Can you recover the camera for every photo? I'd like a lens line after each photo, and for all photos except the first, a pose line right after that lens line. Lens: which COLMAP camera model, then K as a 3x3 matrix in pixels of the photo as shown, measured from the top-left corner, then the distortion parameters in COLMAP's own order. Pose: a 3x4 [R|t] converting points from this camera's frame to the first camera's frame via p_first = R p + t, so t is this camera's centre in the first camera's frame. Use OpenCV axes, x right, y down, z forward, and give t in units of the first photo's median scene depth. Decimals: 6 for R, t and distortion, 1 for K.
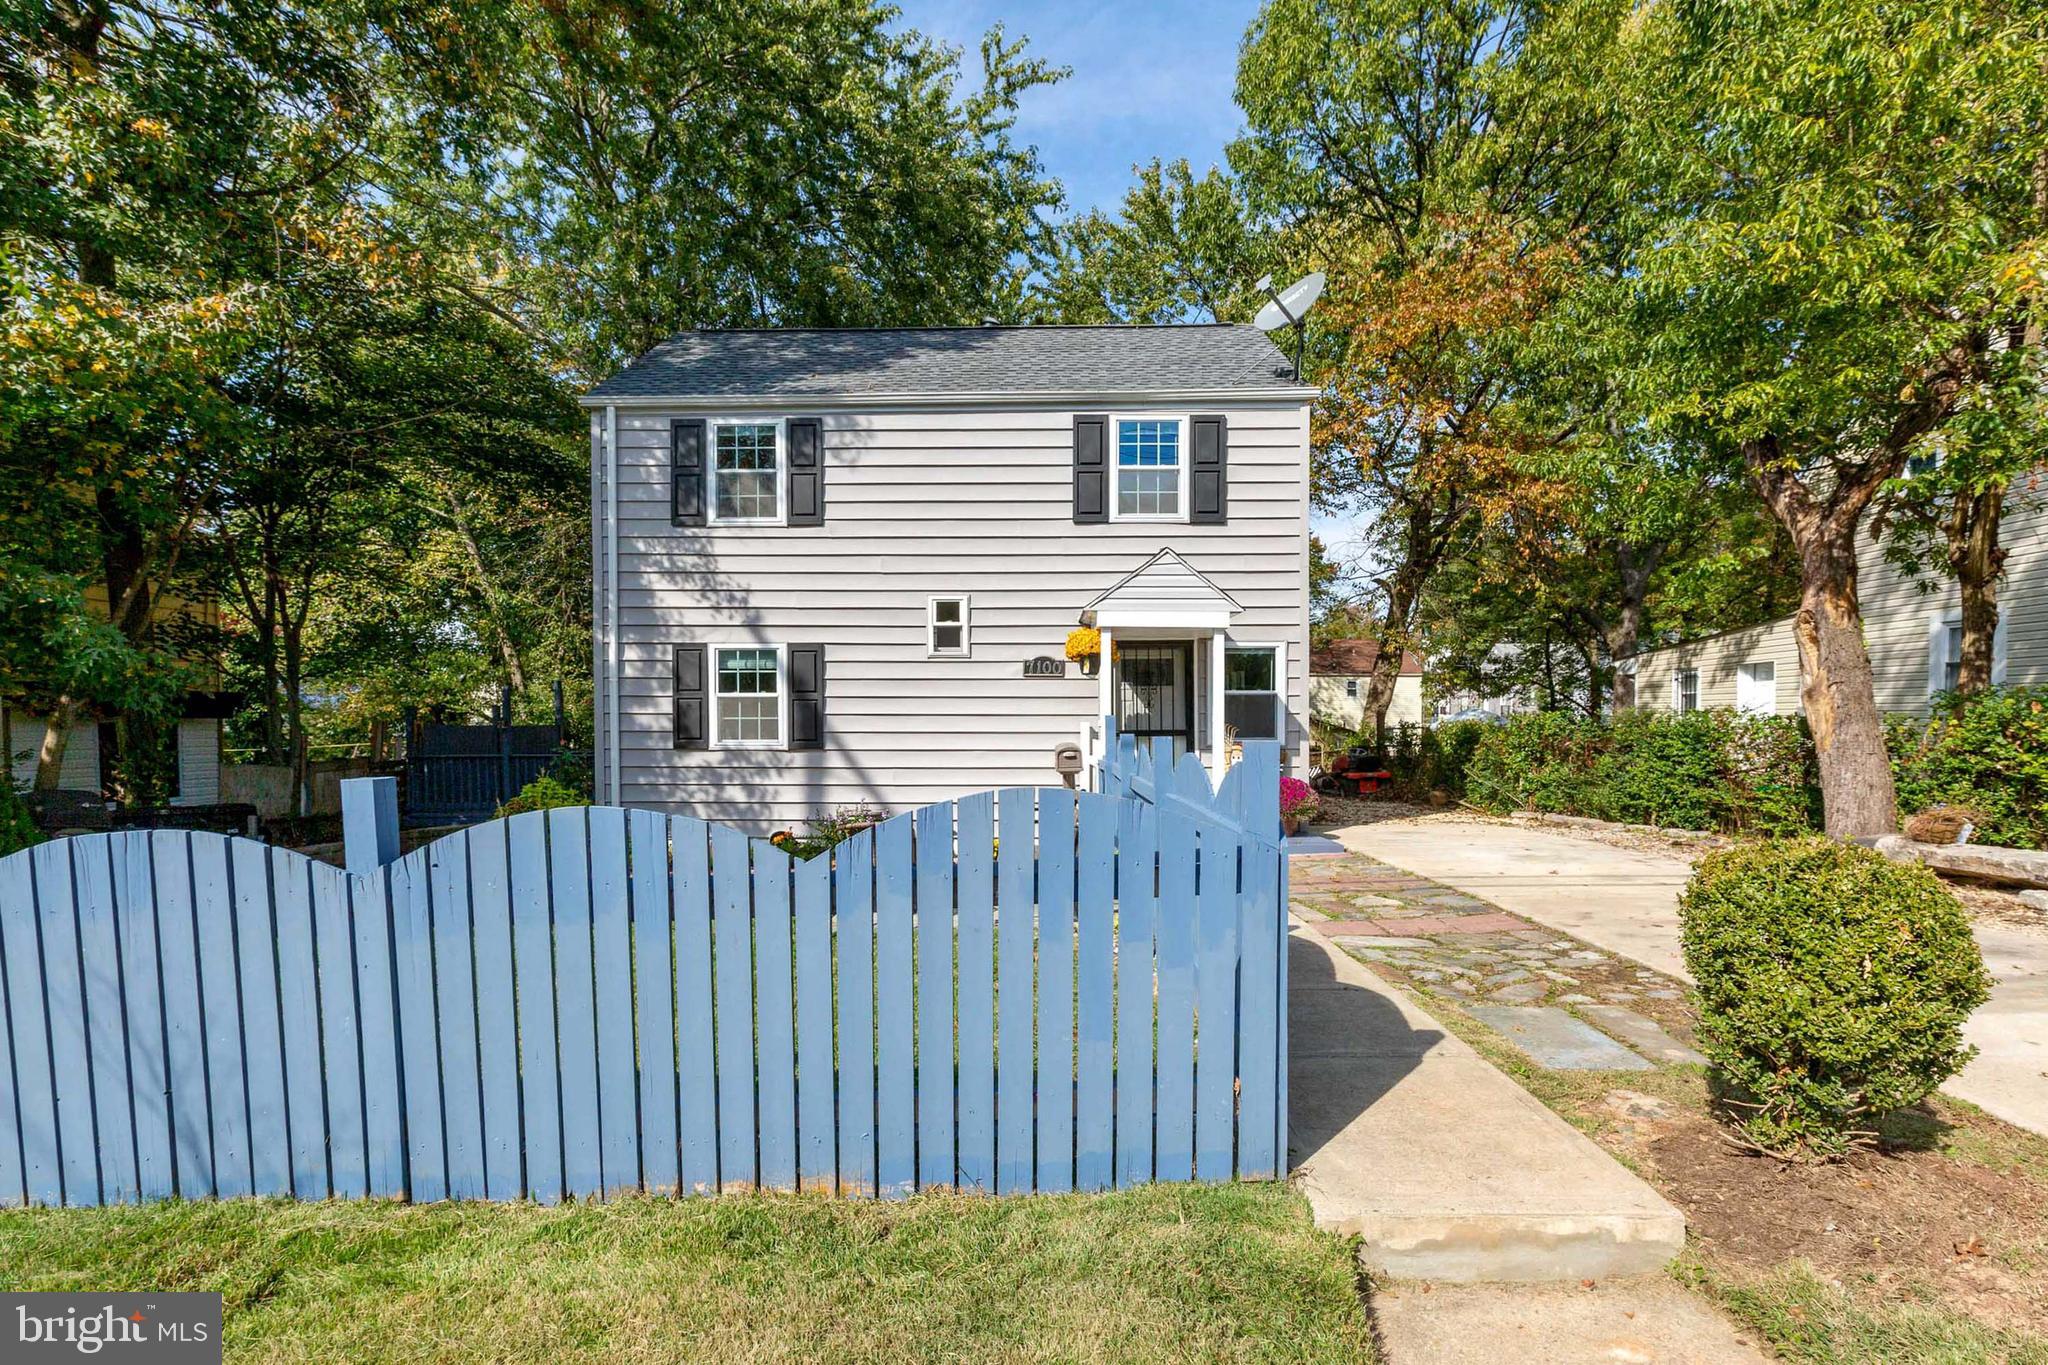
lens RADIAL K [[915.9, 0, 1013.6], [0, 915.9, 755.1], [0, 0, 1]] dist [0.000171, 0.000790]
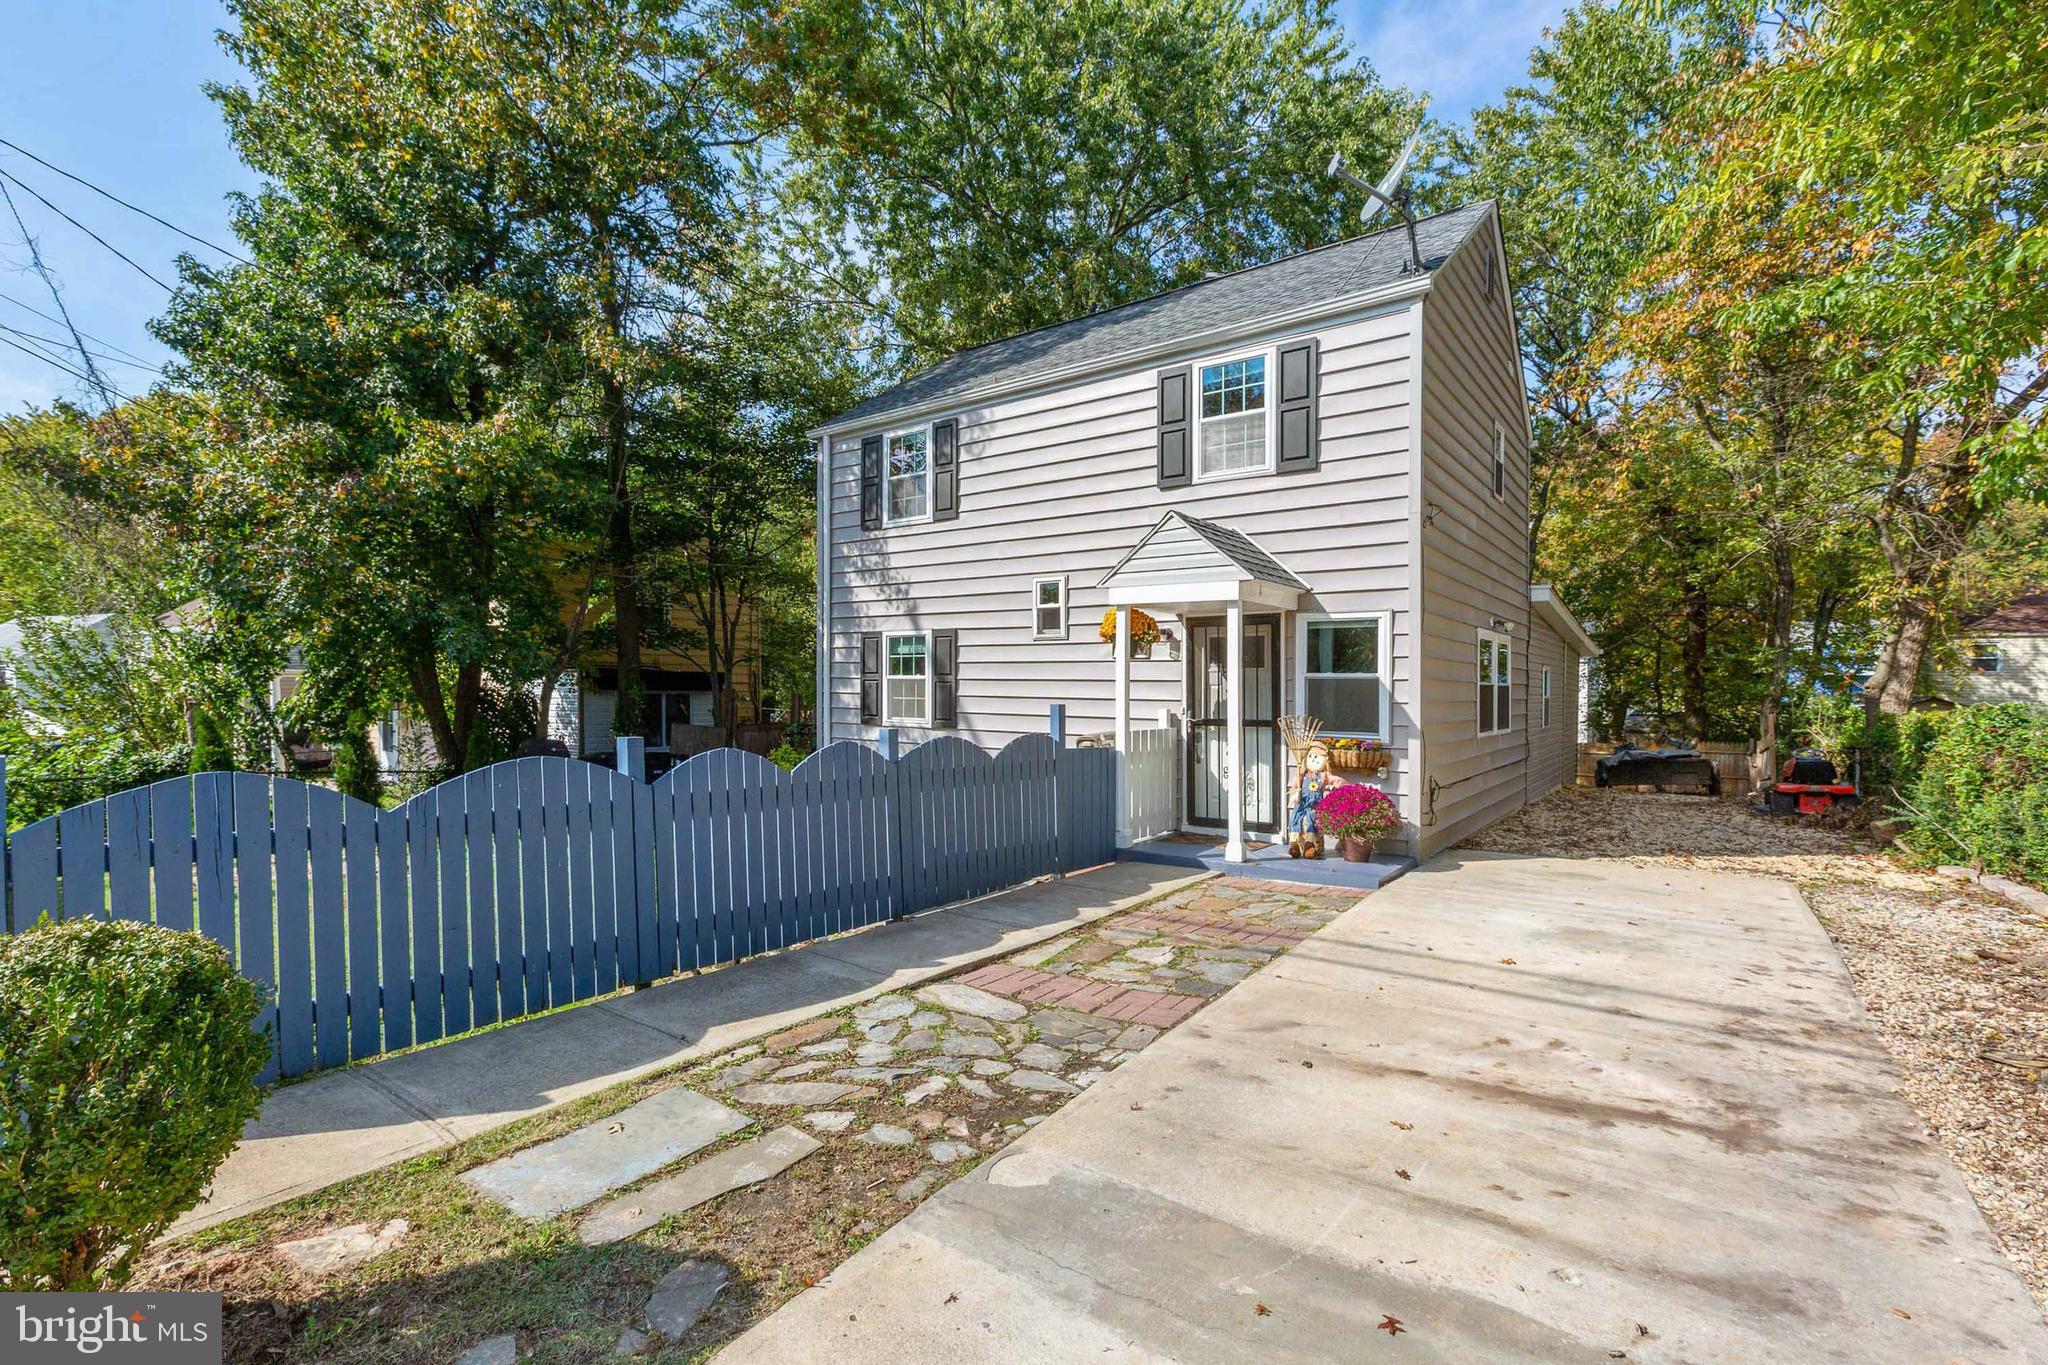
lens RADIAL K [[915.9, 0, 1132.7], [0, 915.9, 705.5], [0, 0, 1]] dist [0.000171, 0.000790]
pose [[0.831019, 0.019726, -0.555894, 0.552732], [-0.029994, 0.999506, -0.009370, -0.029878], [0.555434, 0.024460, 0.831201, 0.235261]]
